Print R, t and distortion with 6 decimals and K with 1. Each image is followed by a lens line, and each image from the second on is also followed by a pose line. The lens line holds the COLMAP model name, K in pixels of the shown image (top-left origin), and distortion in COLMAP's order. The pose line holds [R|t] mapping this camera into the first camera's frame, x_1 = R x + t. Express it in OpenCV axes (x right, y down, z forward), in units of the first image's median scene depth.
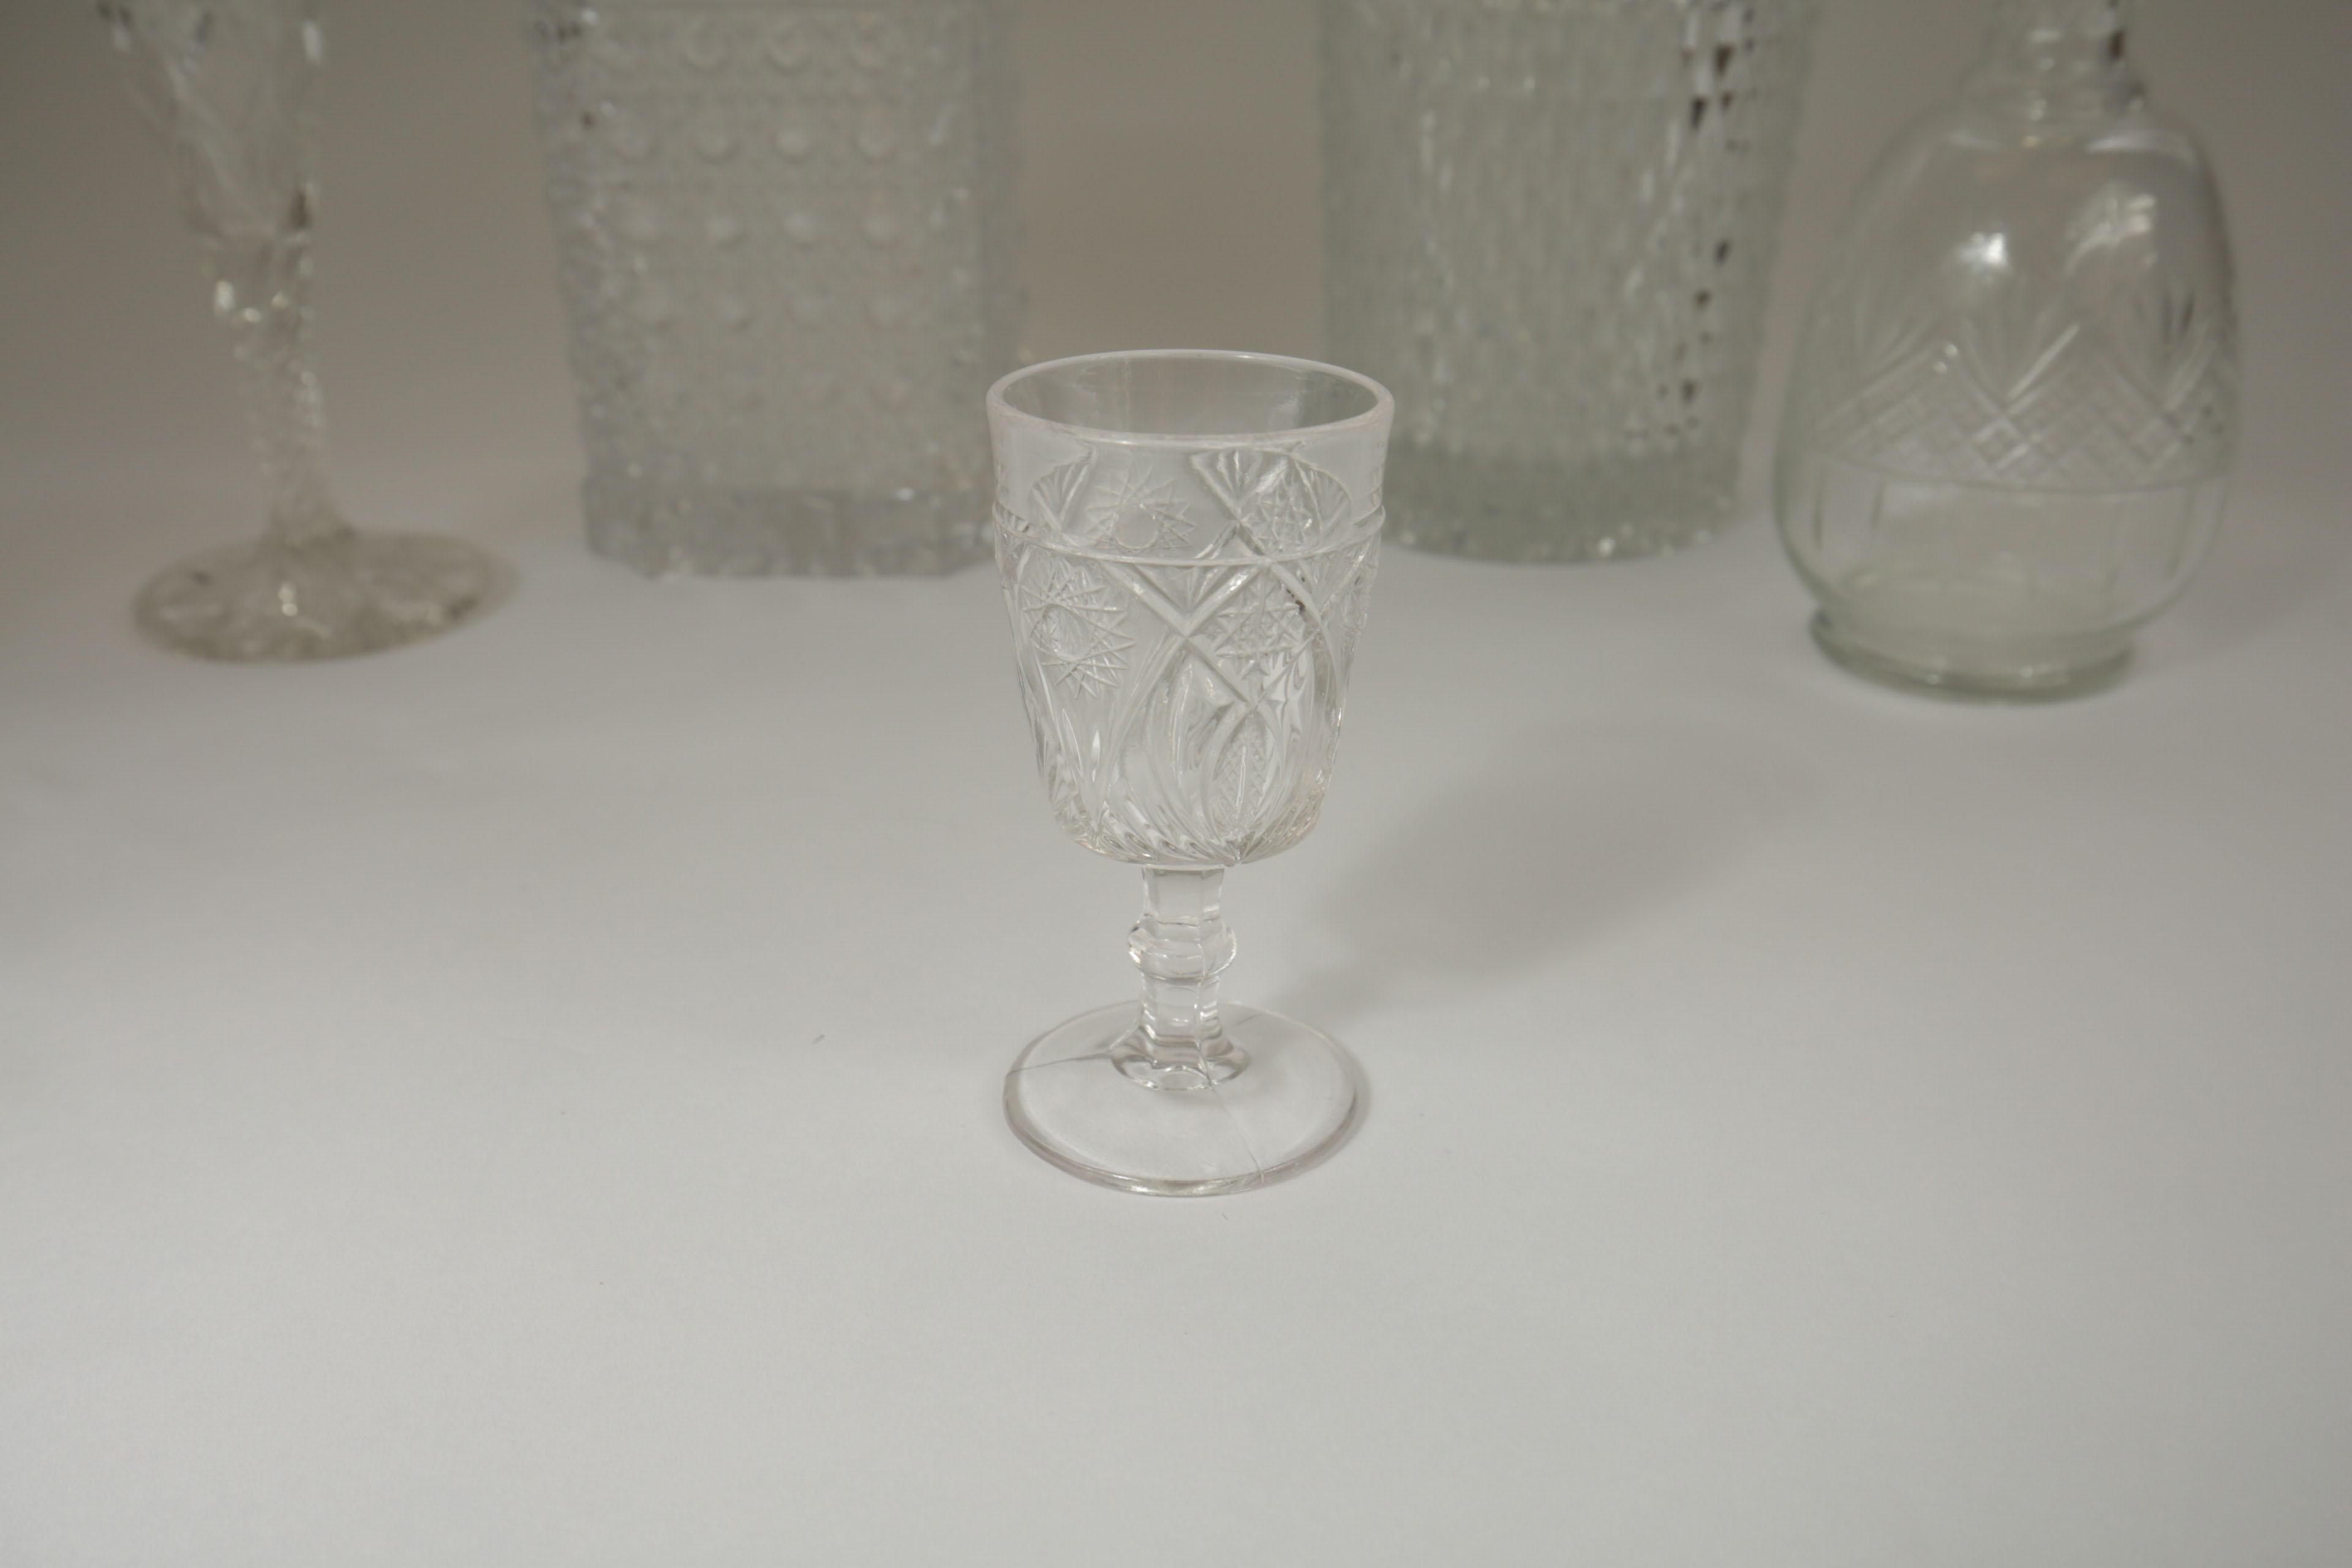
lens RADIAL K [[2217.9, 0, 1167.0], [0, 2217.9, 774.9], [0, 0, 1]] dist [0.044323, 0.000000]
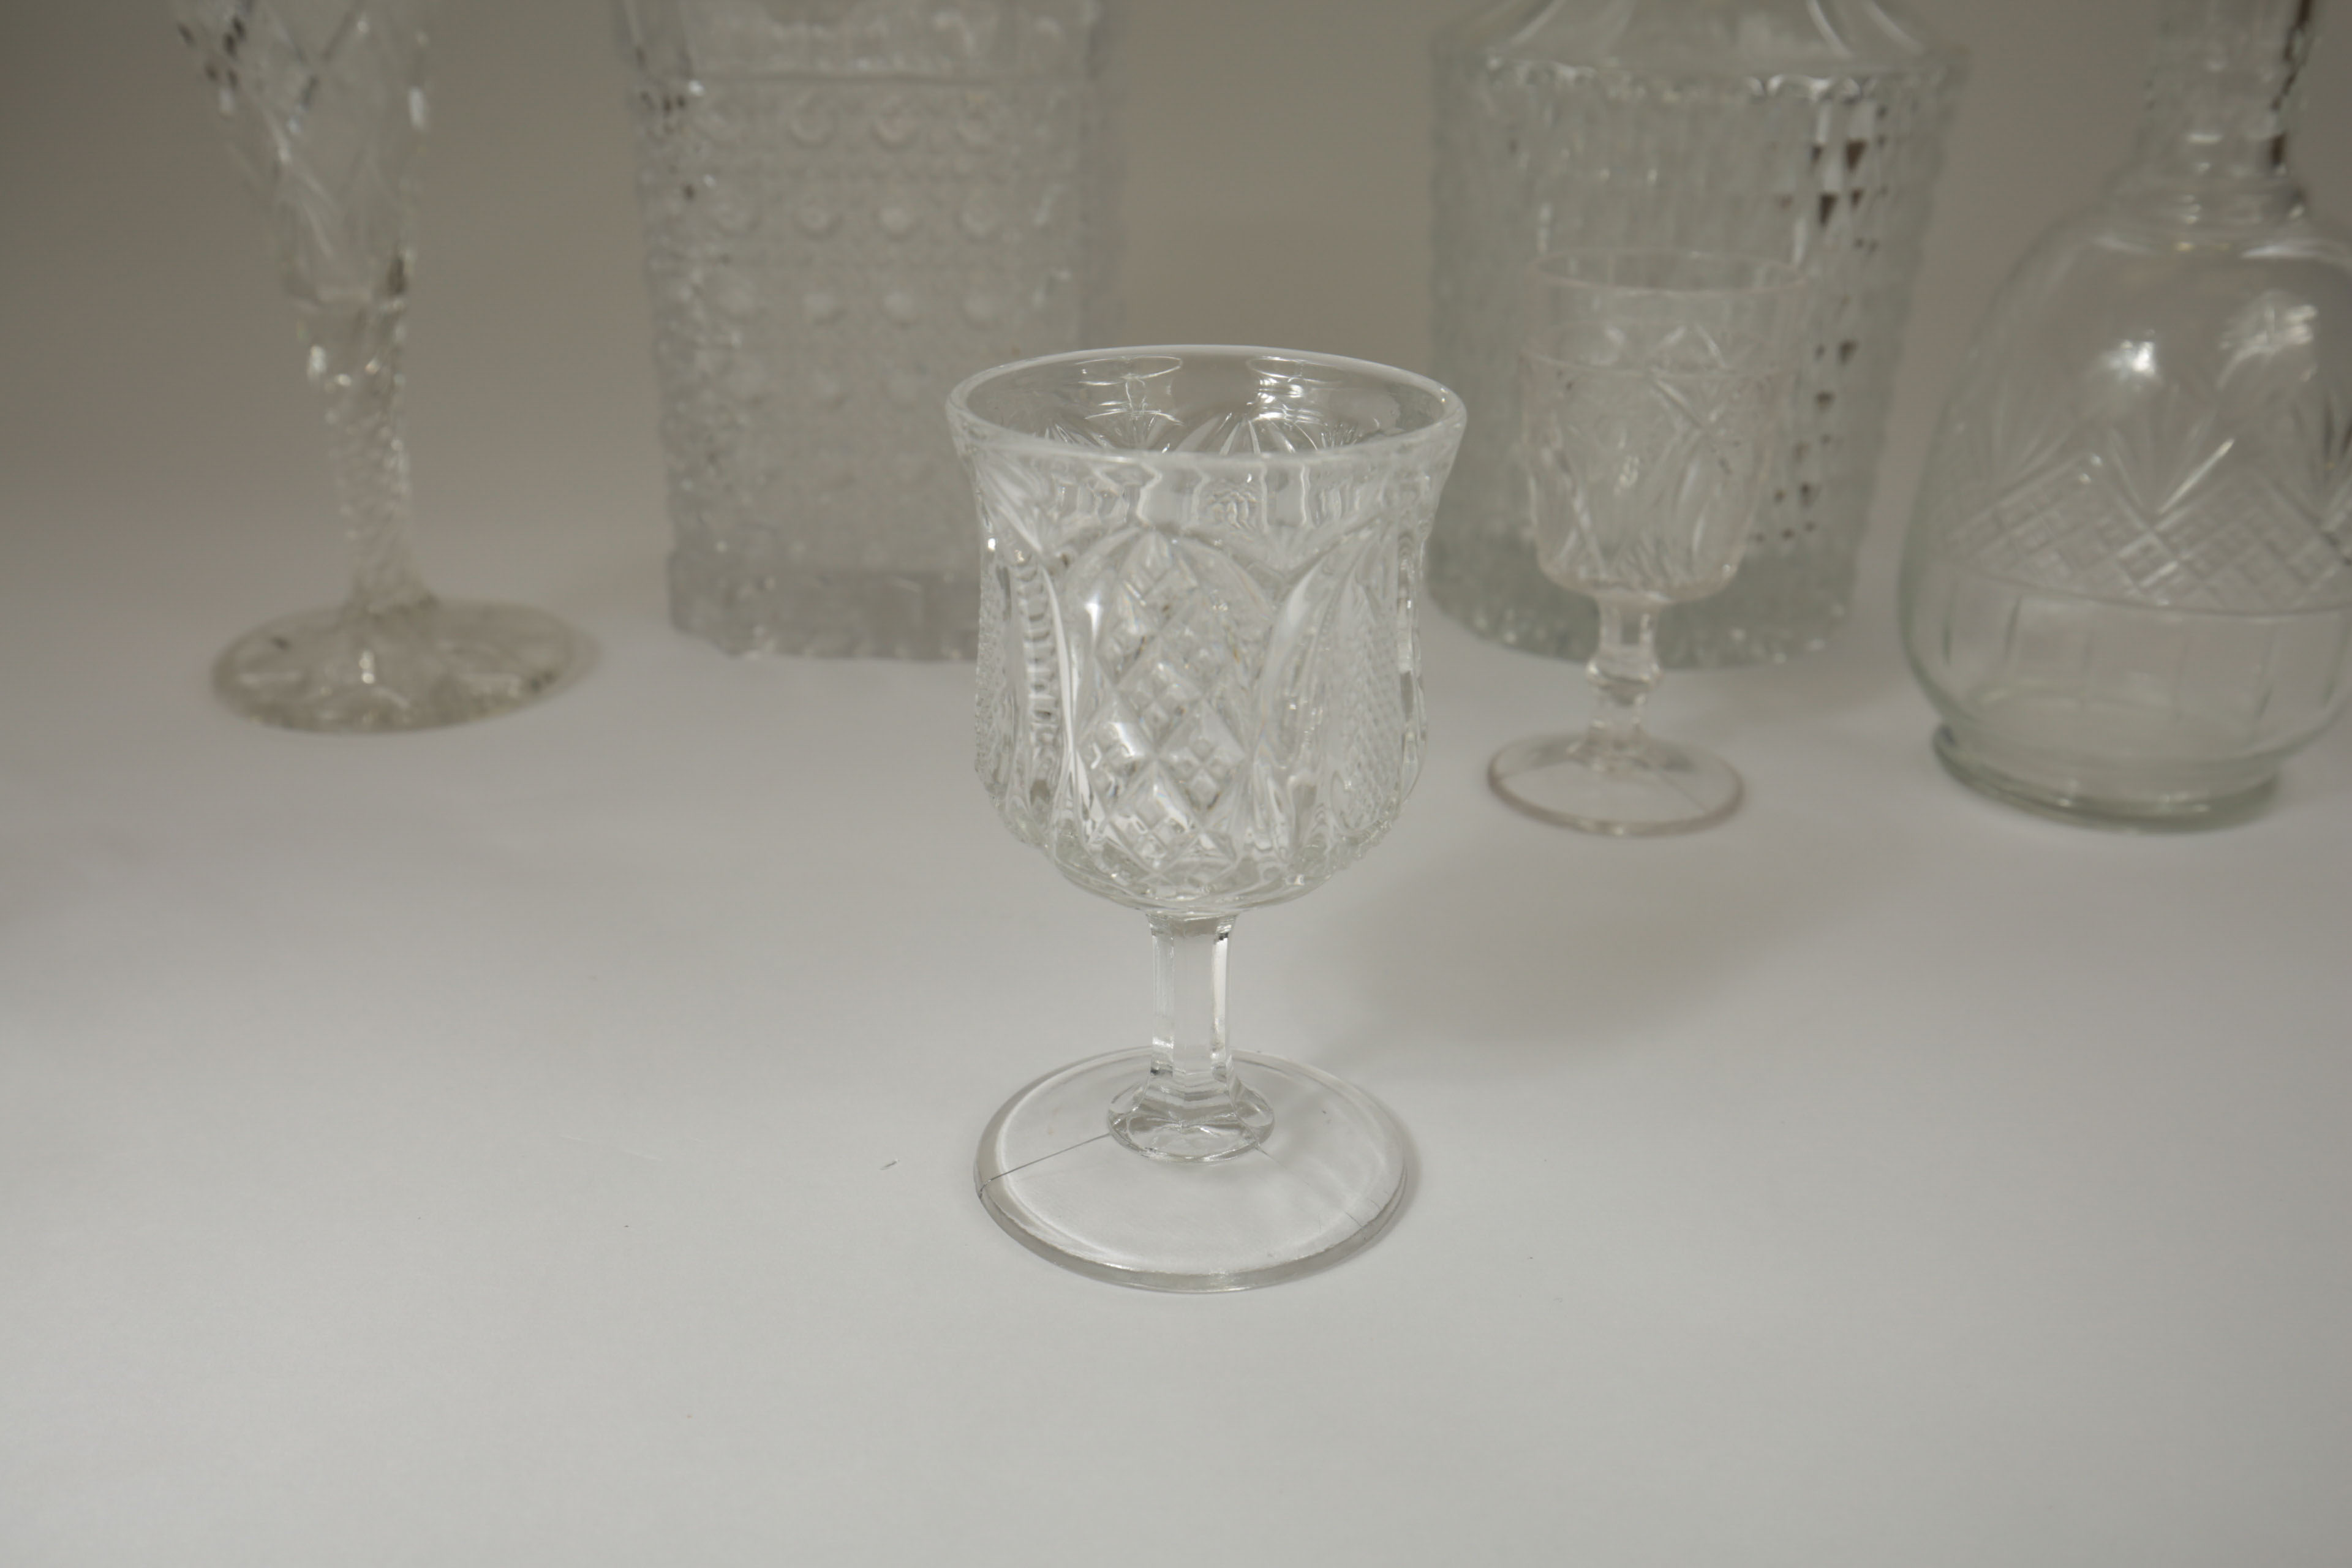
lens RADIAL K [[2217.9, 0, 1163.7], [0, 2217.9, 780.6], [0, 0, 1]] dist [0.044323, 0.000000]
pose [[0.999048, 0.030900, -0.030778, -0.011561], [-0.031915, 0.998944, -0.033042, -0.007768], [0.029725, 0.033993, 0.998980, 0.031133]]
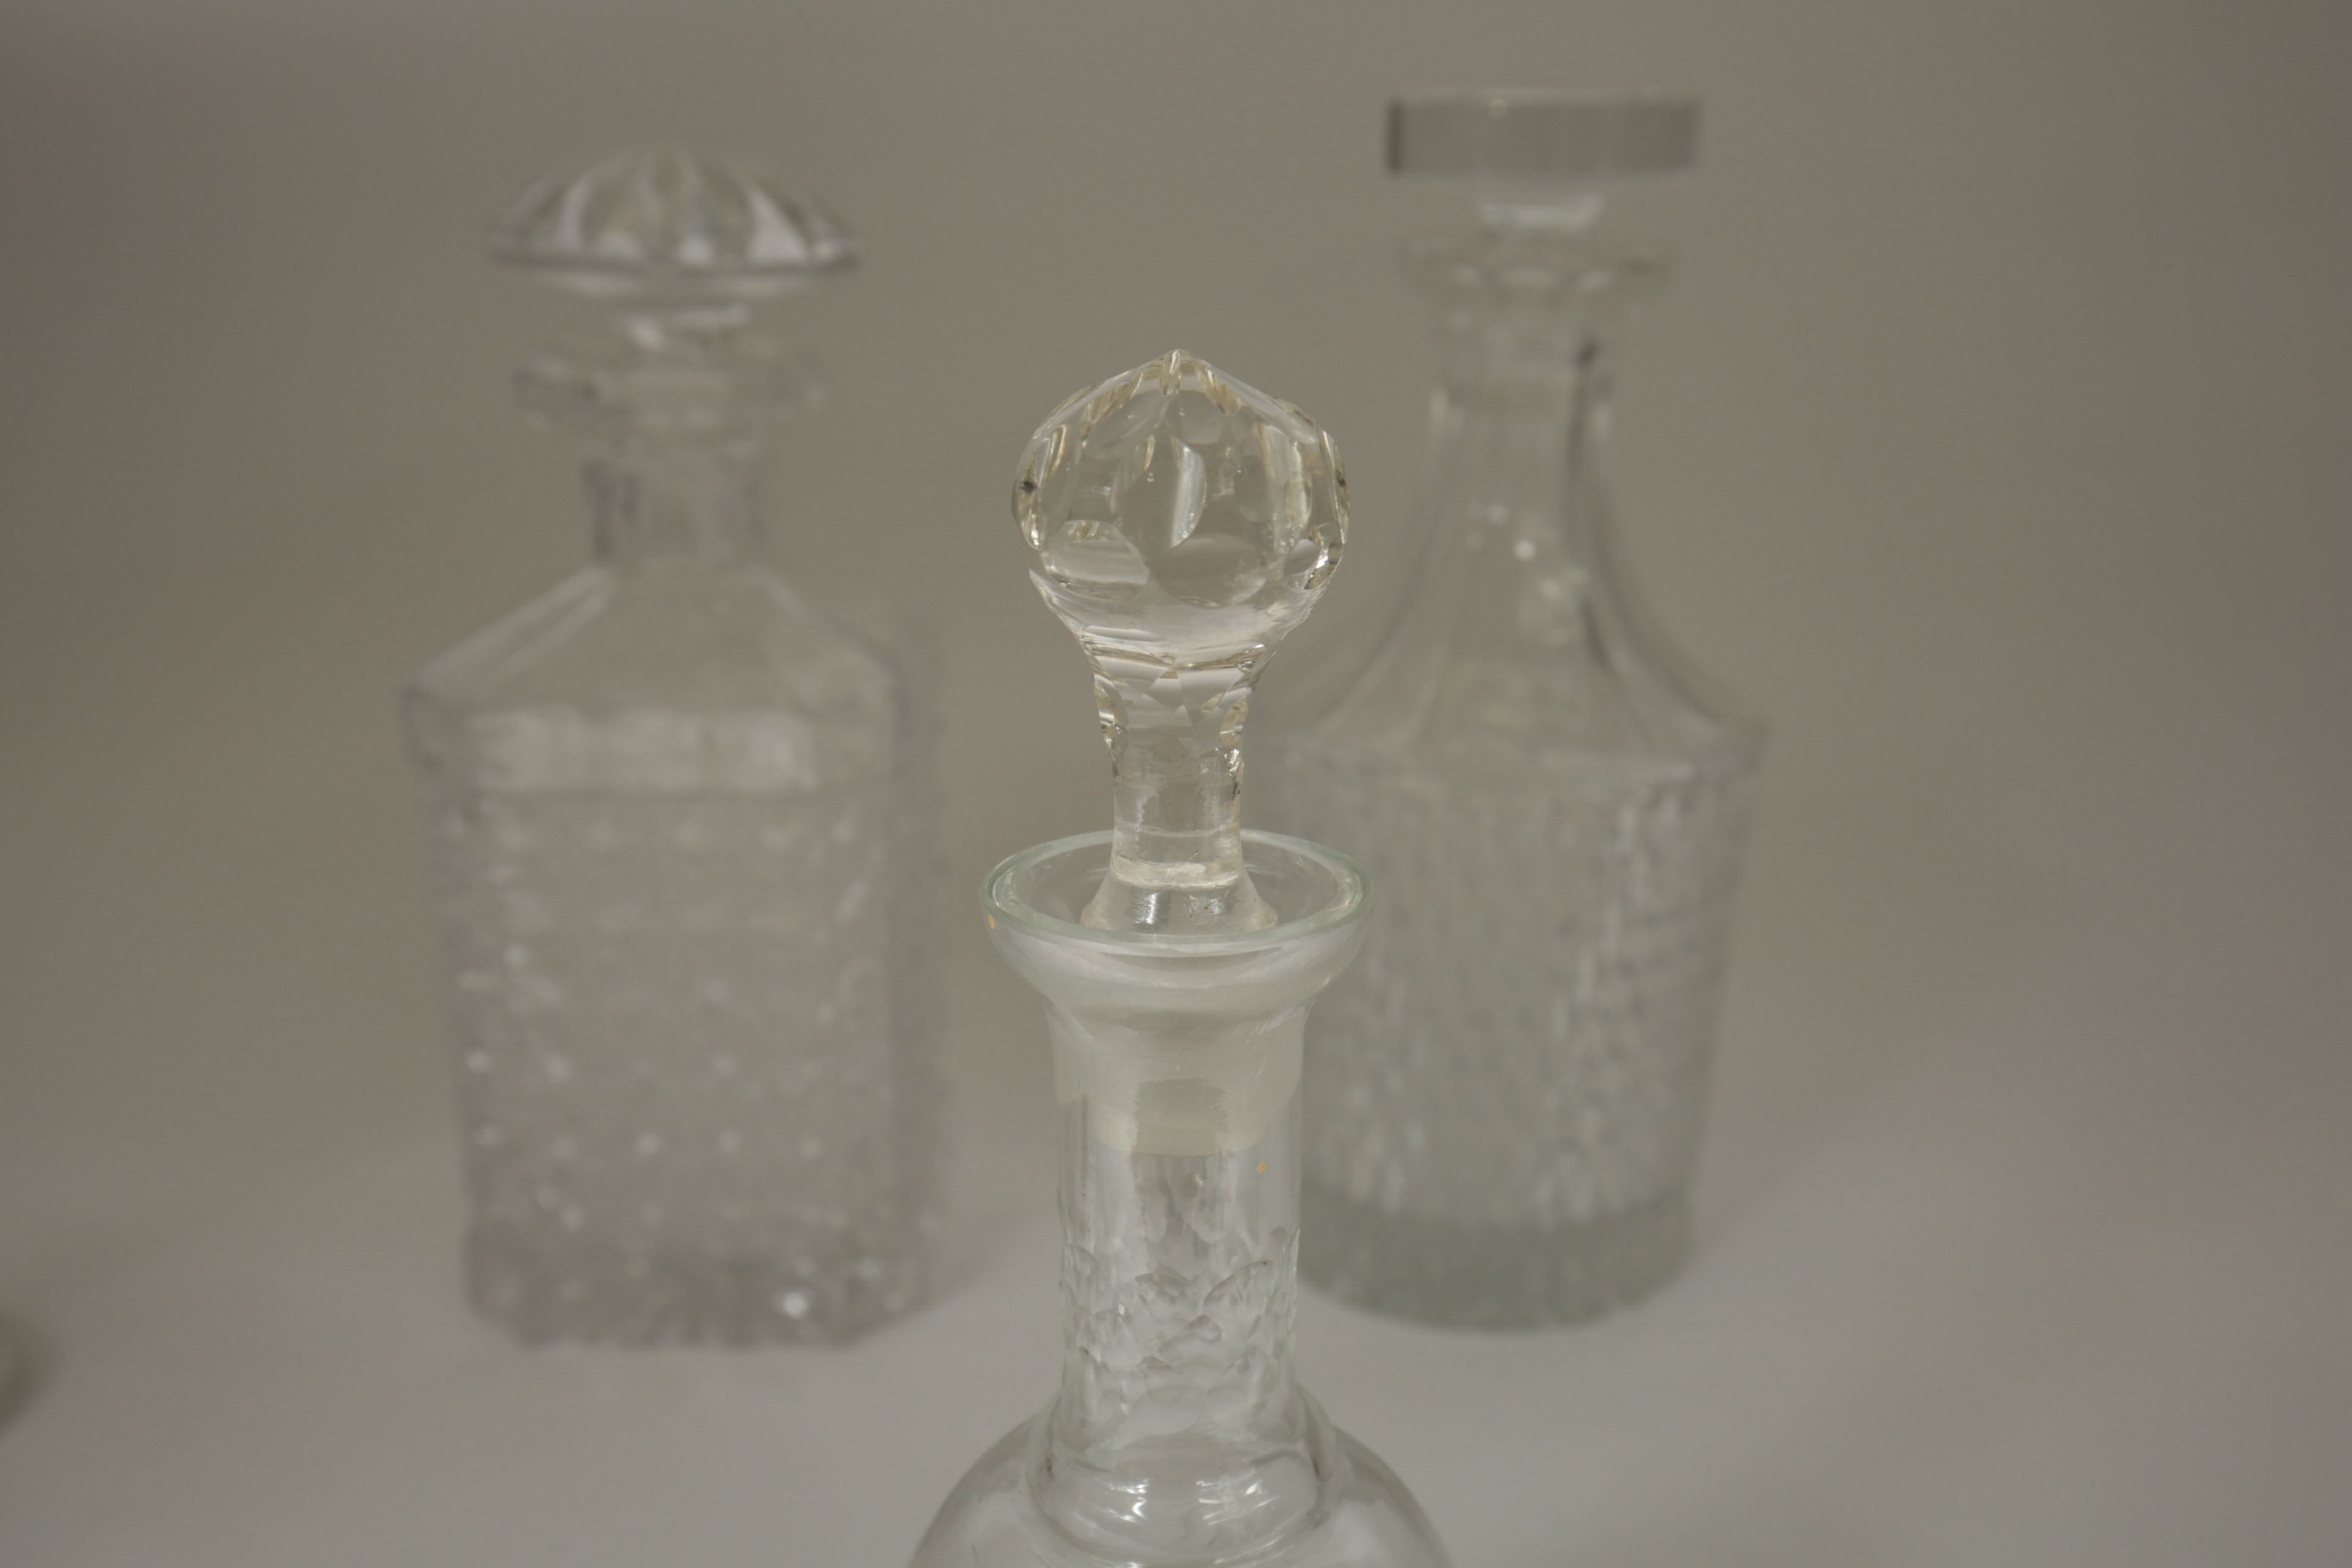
lens RADIAL K [[2150.9, 0, 1186.0], [0, 2150.9, 795.6], [0, 0, 1]] dist [0.012502, 0.000000]
pose [[0.999689, 0.007174, 0.023902, 0.019732], [-0.003742, 0.990055, -0.140631, -0.204596], [-0.024673, 0.140497, 0.989774, 0.072750]]
